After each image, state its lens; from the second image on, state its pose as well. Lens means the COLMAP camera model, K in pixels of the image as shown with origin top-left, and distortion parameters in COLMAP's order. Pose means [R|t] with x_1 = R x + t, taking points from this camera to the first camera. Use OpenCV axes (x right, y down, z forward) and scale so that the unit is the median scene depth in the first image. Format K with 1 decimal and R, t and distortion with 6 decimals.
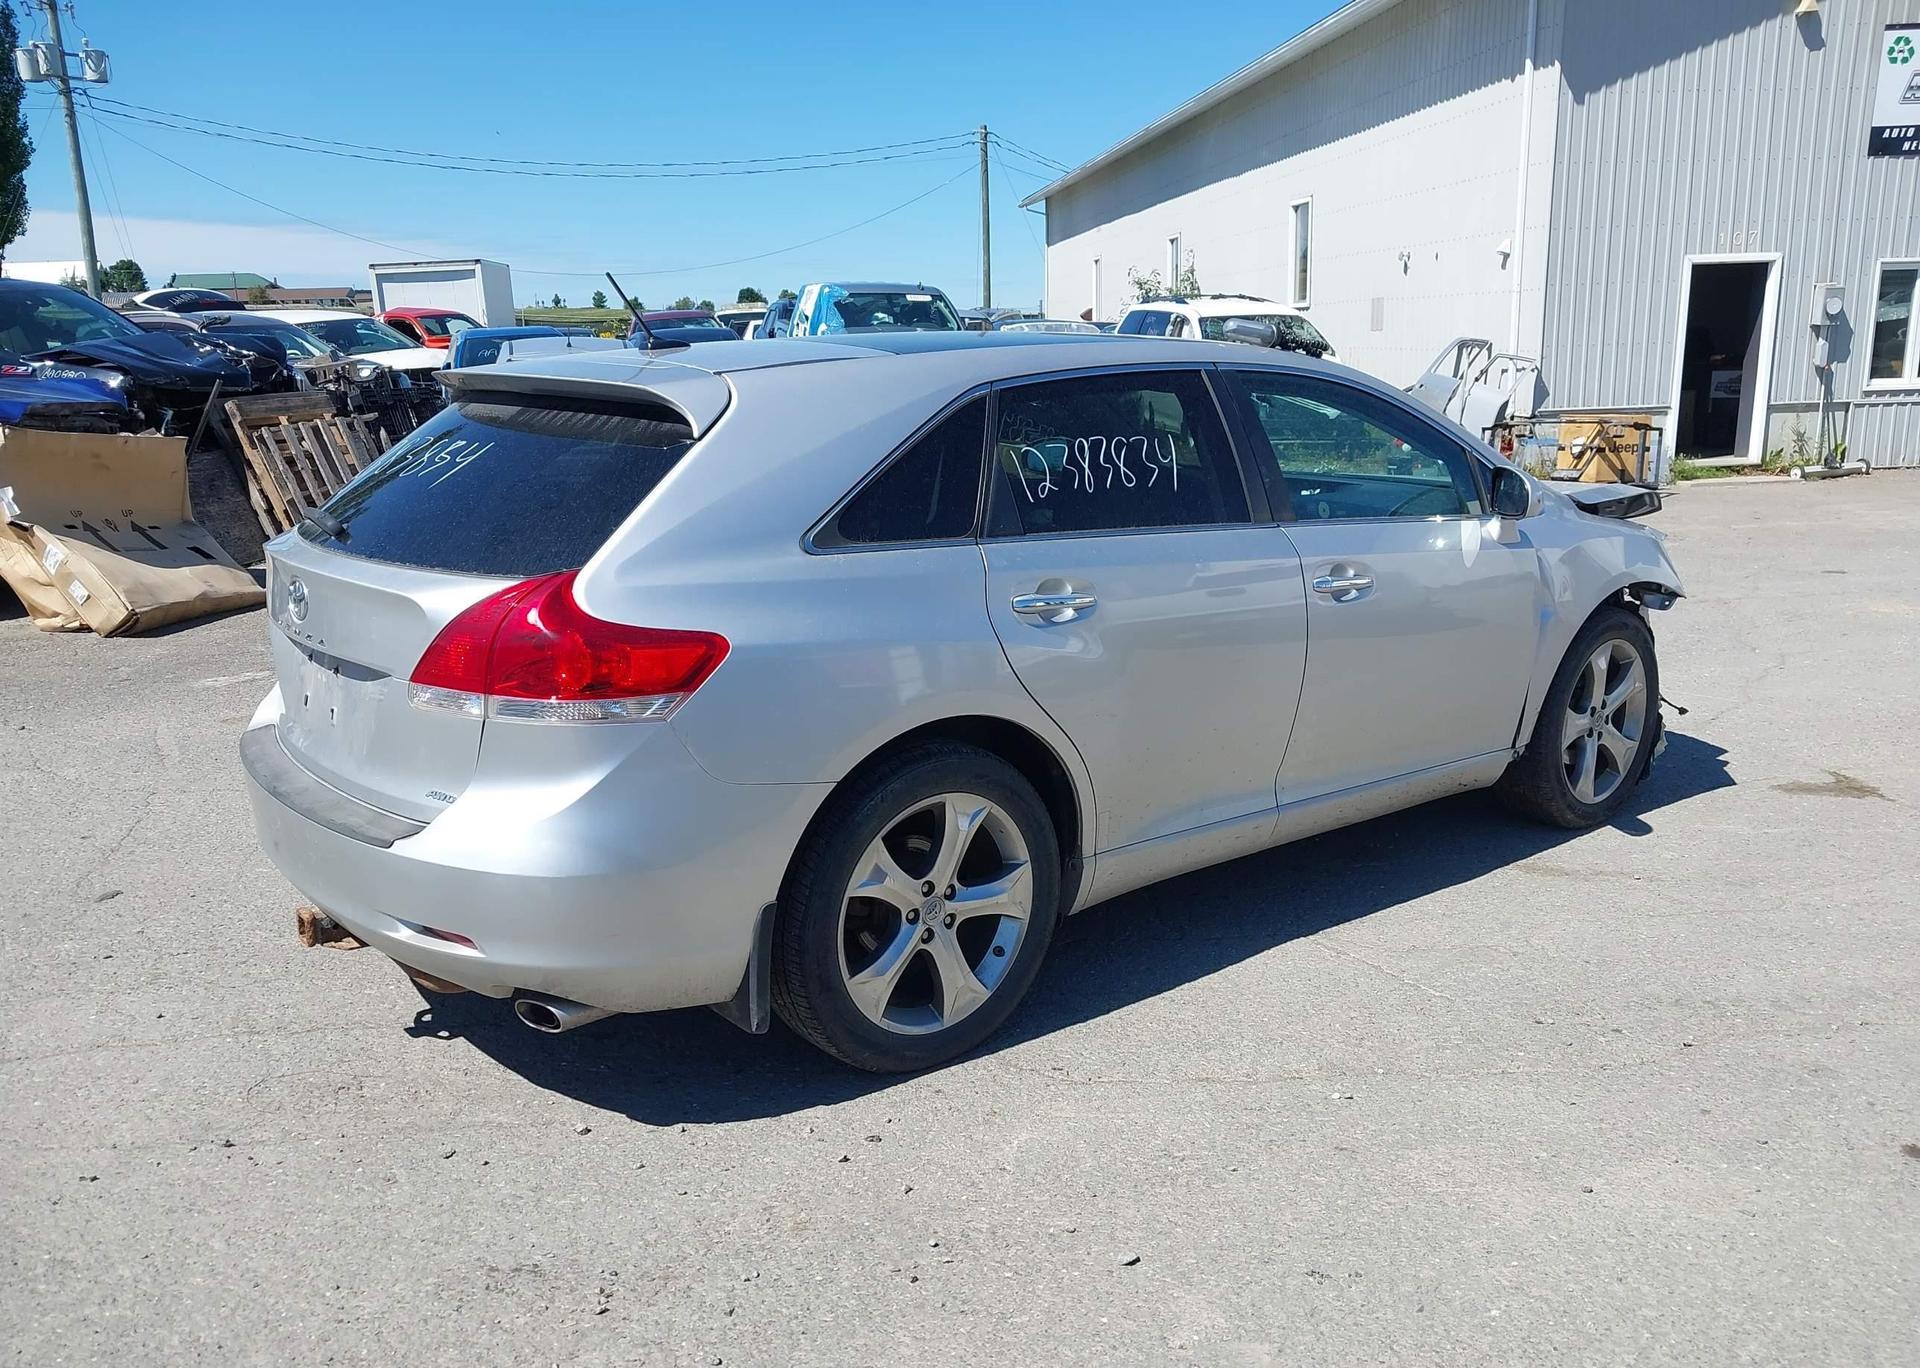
lens RADIAL K [[1480.7, 0, 955.1], [0, 1480.7, 712.3], [0, 0, 1]] dist [0.000009, -0.005400]
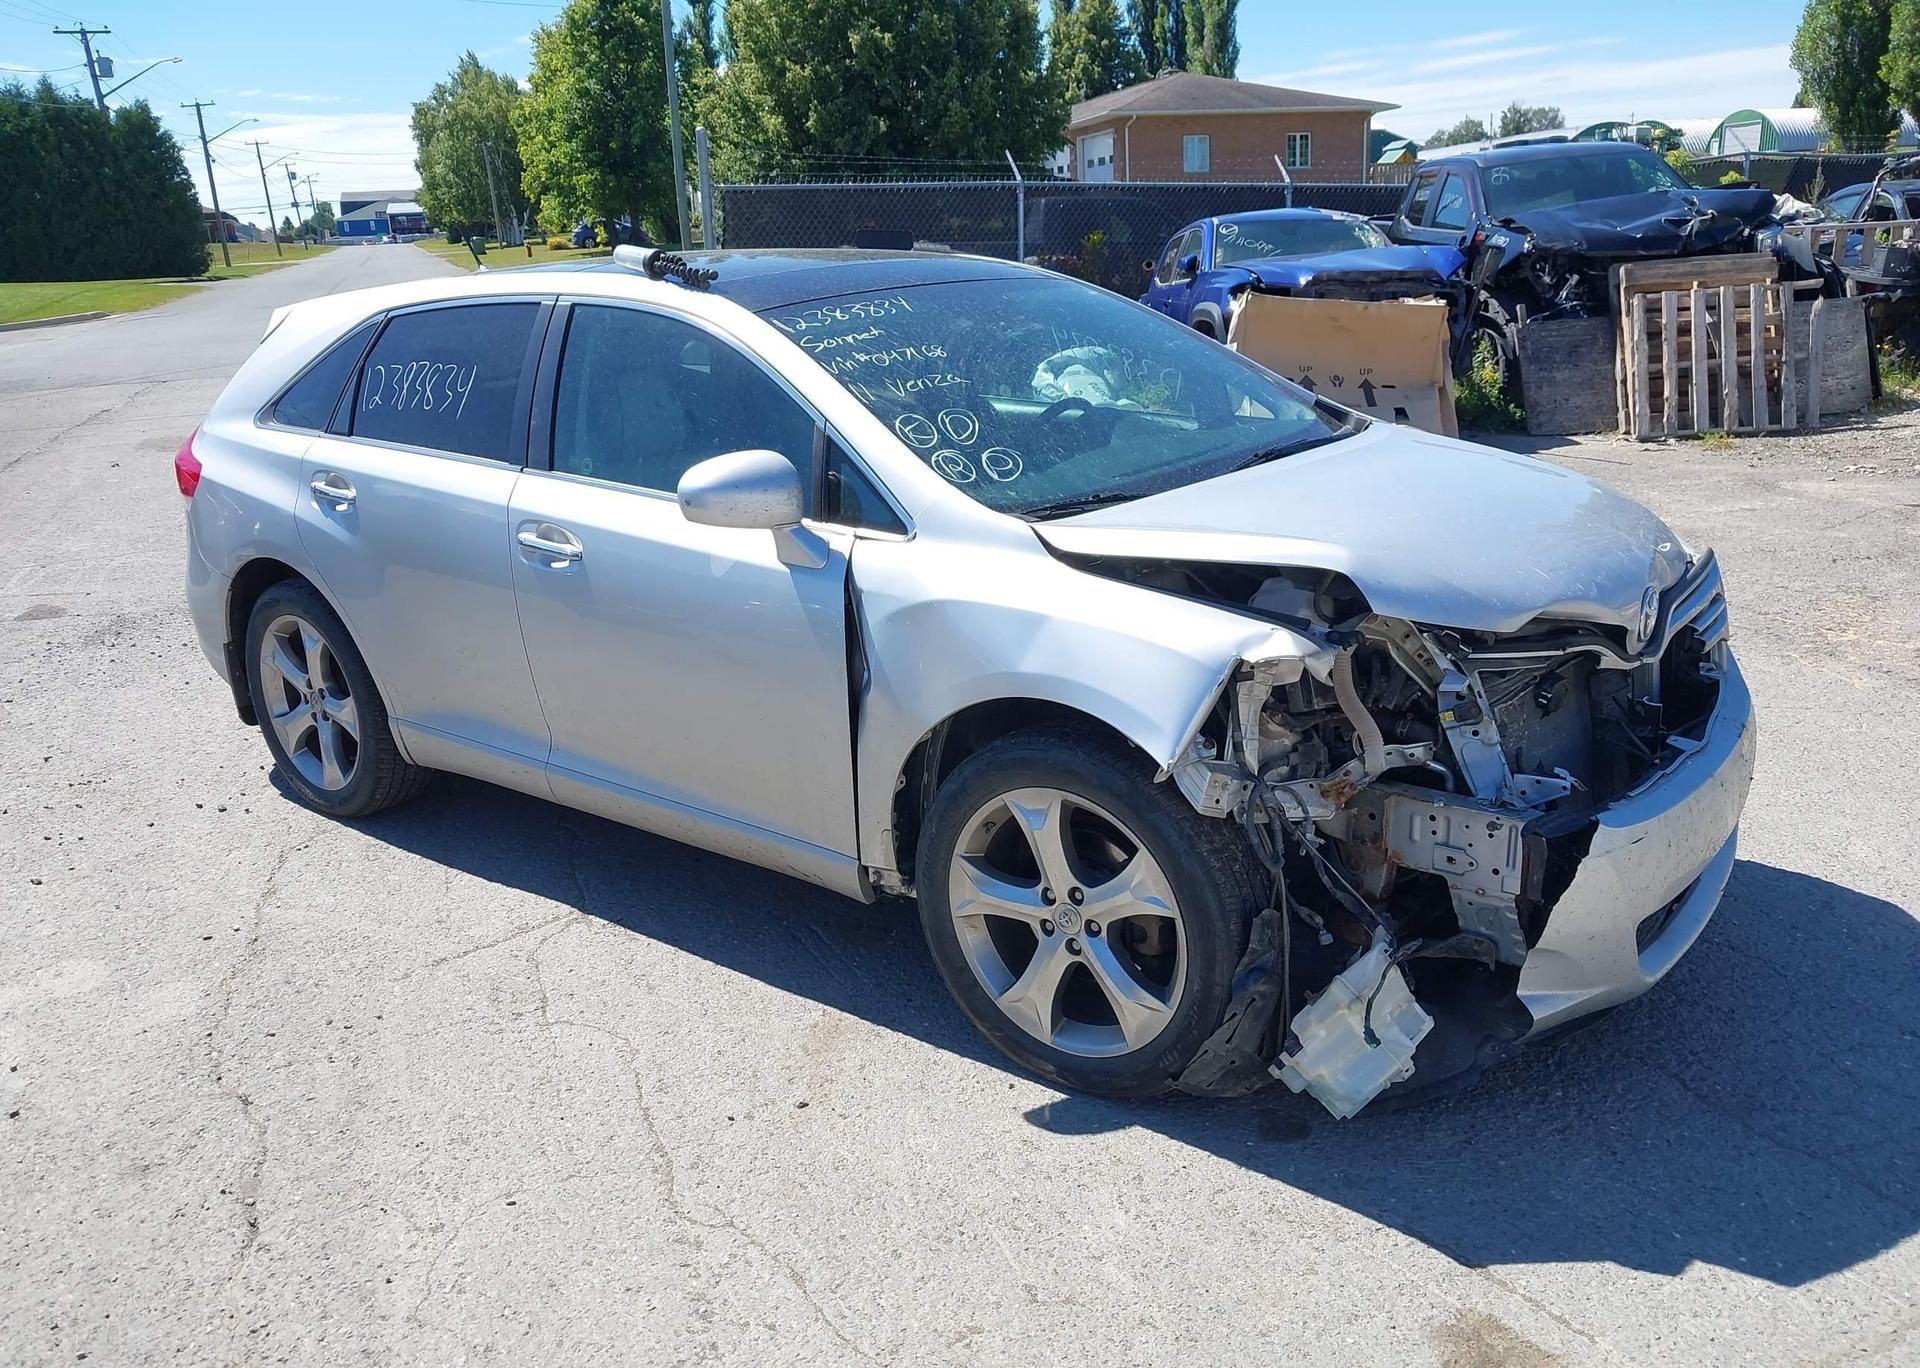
lens RADIAL K [[1480.7, 0, 955.1], [0, 1480.7, 712.3], [0, 0, 1]] dist [0.000009, -0.005400]
pose [[0.242160, 0.289771, -0.925954, 0.969844], [-0.189775, 0.950072, 0.247688, -0.212959], [0.951496, 0.115743, 0.285060, 0.807567]]
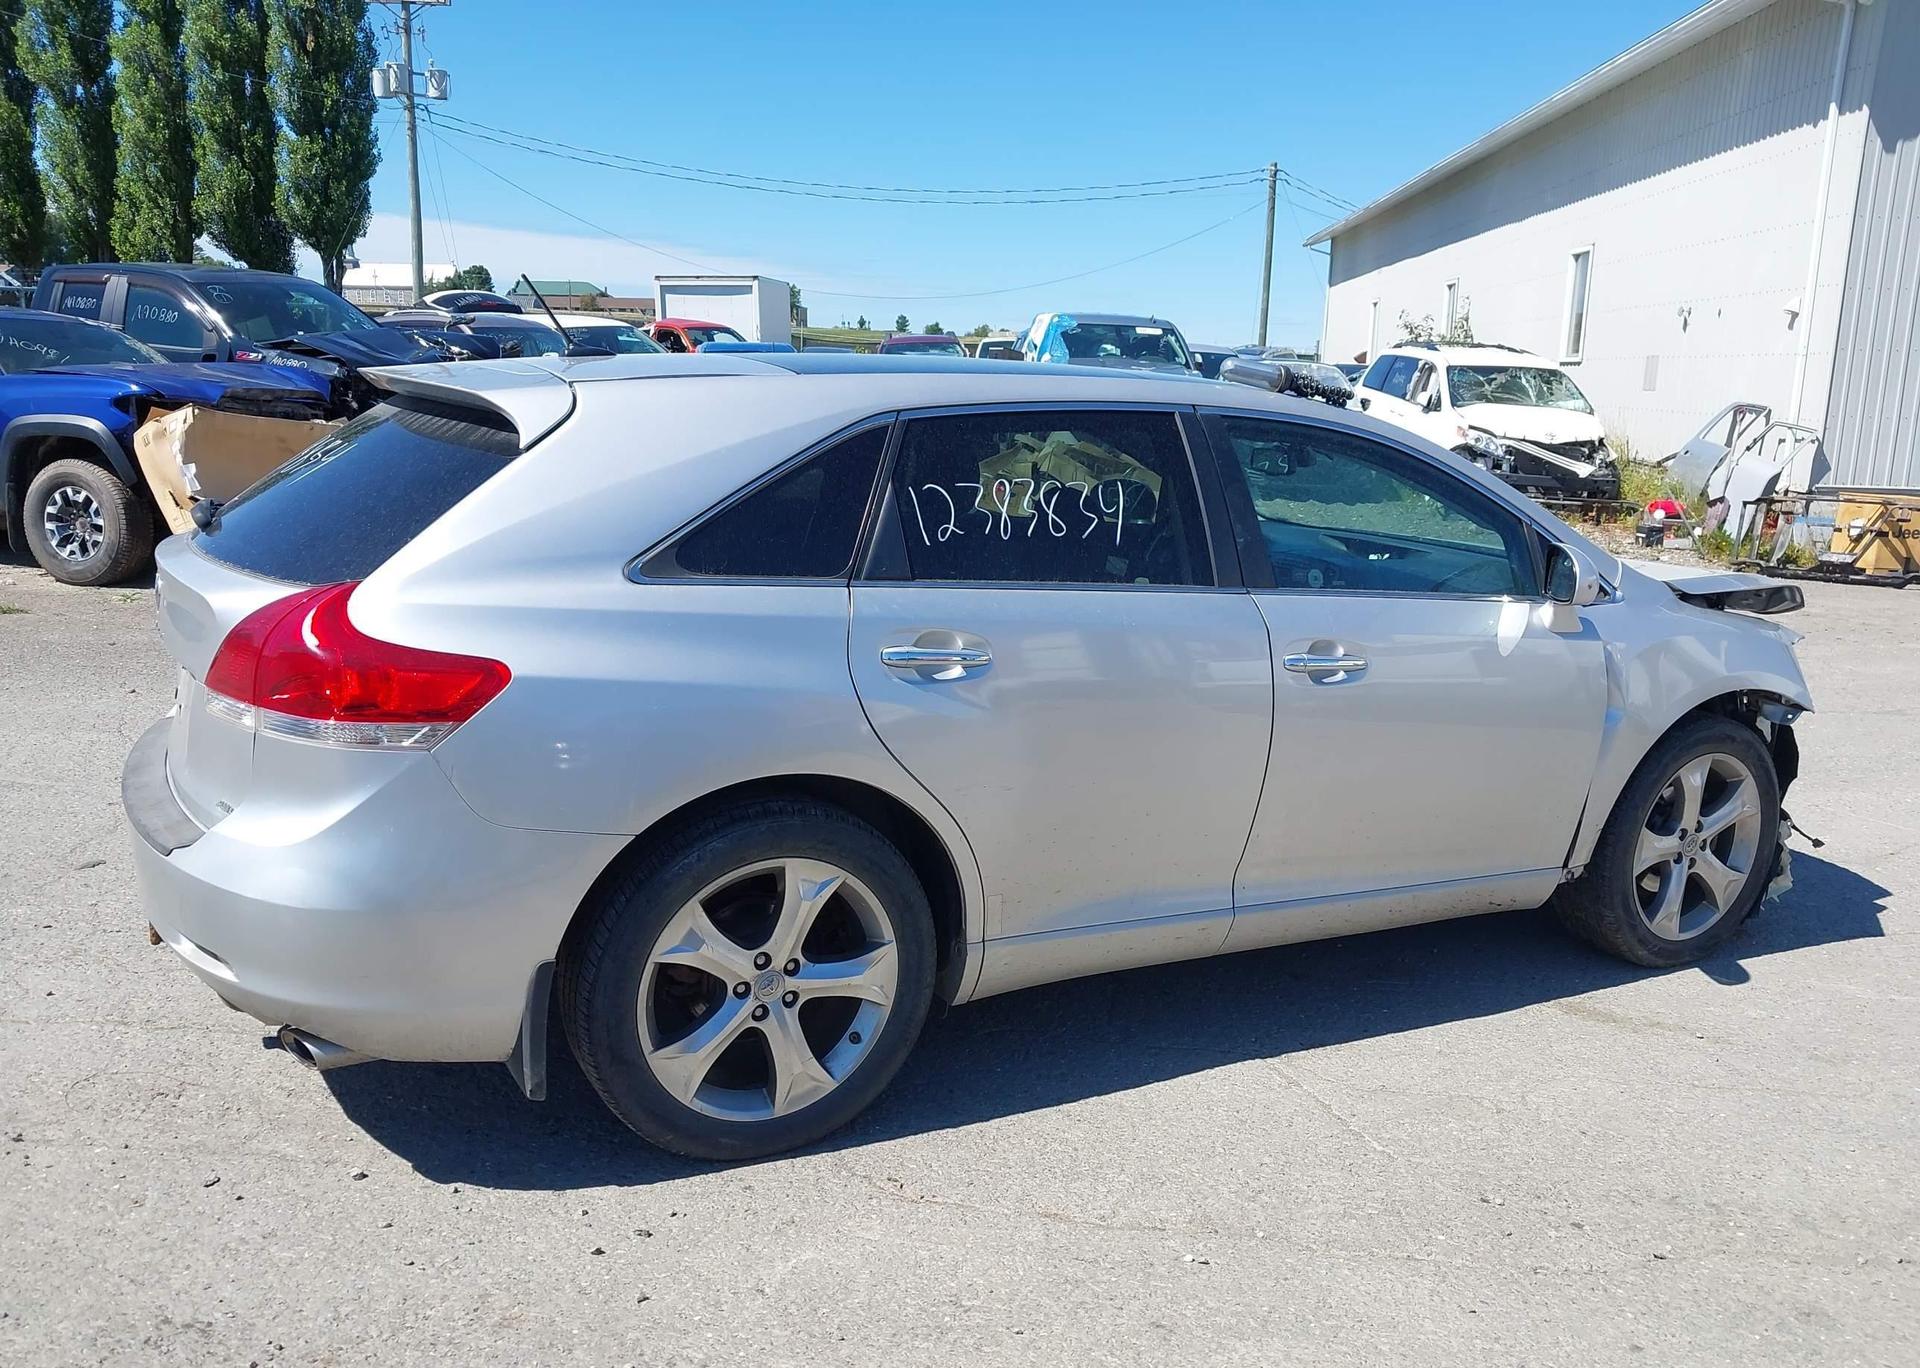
lens RADIAL K [[1480.7, 0, 955.1], [0, 1480.7, 712.3], [0, 0, 1]] dist [0.000009, -0.005400]
pose [[0.981540, 0.090227, -0.168635, 0.161836], [-0.093542, 0.995545, -0.011804, -0.022441], [0.166819, 0.027361, 0.985608, 0.082759]]
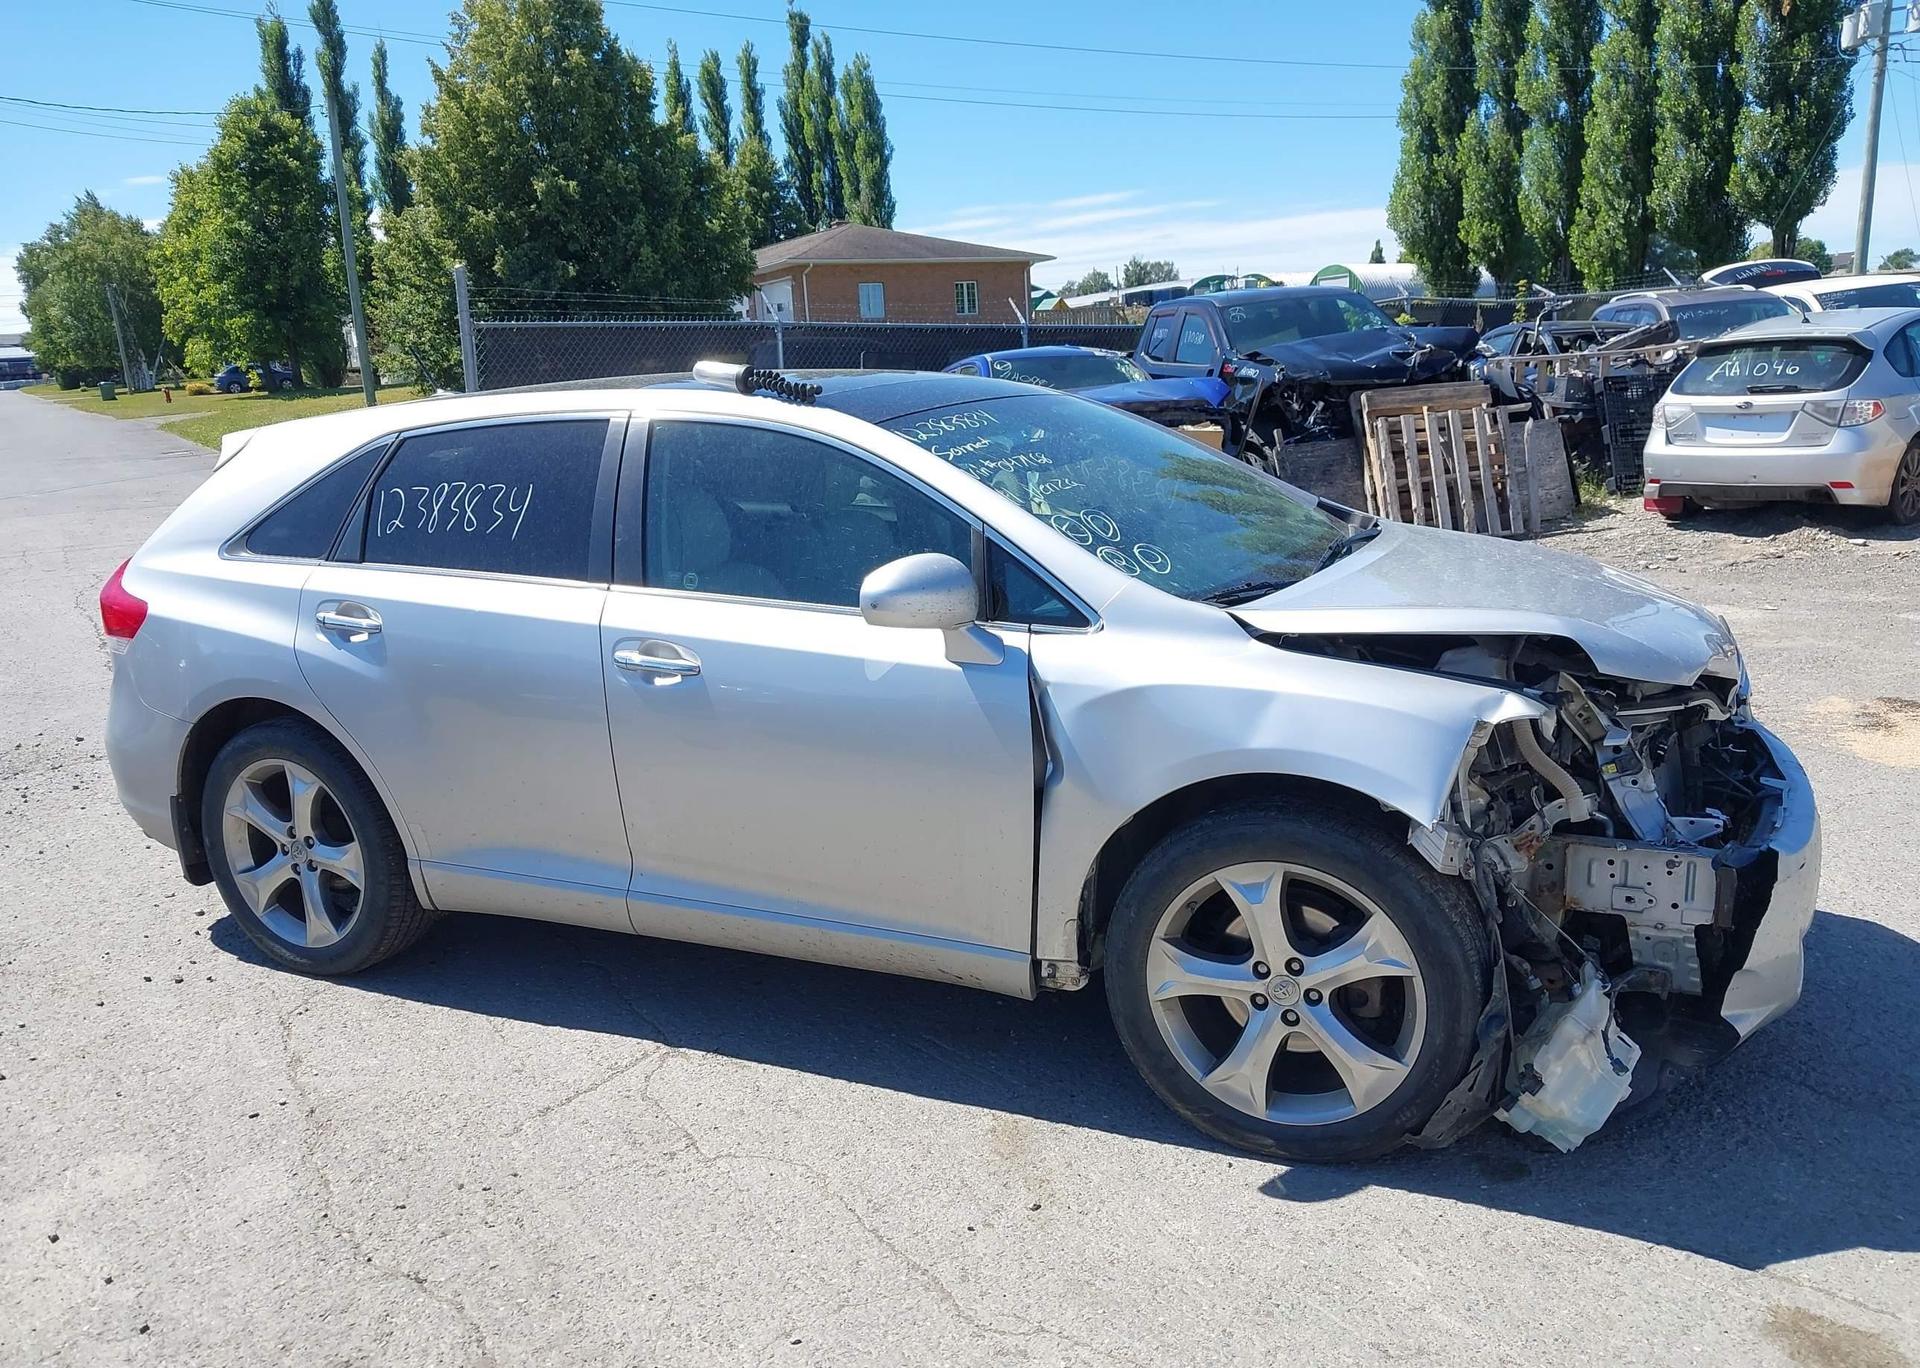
lens RADIAL K [[1476.2, 0, 955.2], [0, 1476.2, 716.4], [0, 0, 1]] dist [-0.000117, 0.002500]
pose [[0.441767, 0.191294, -0.876498, 0.908845], [-0.168711, 0.977285, 0.128258, -0.161502], [0.881124, 0.091215, 0.464005, 0.617009]]
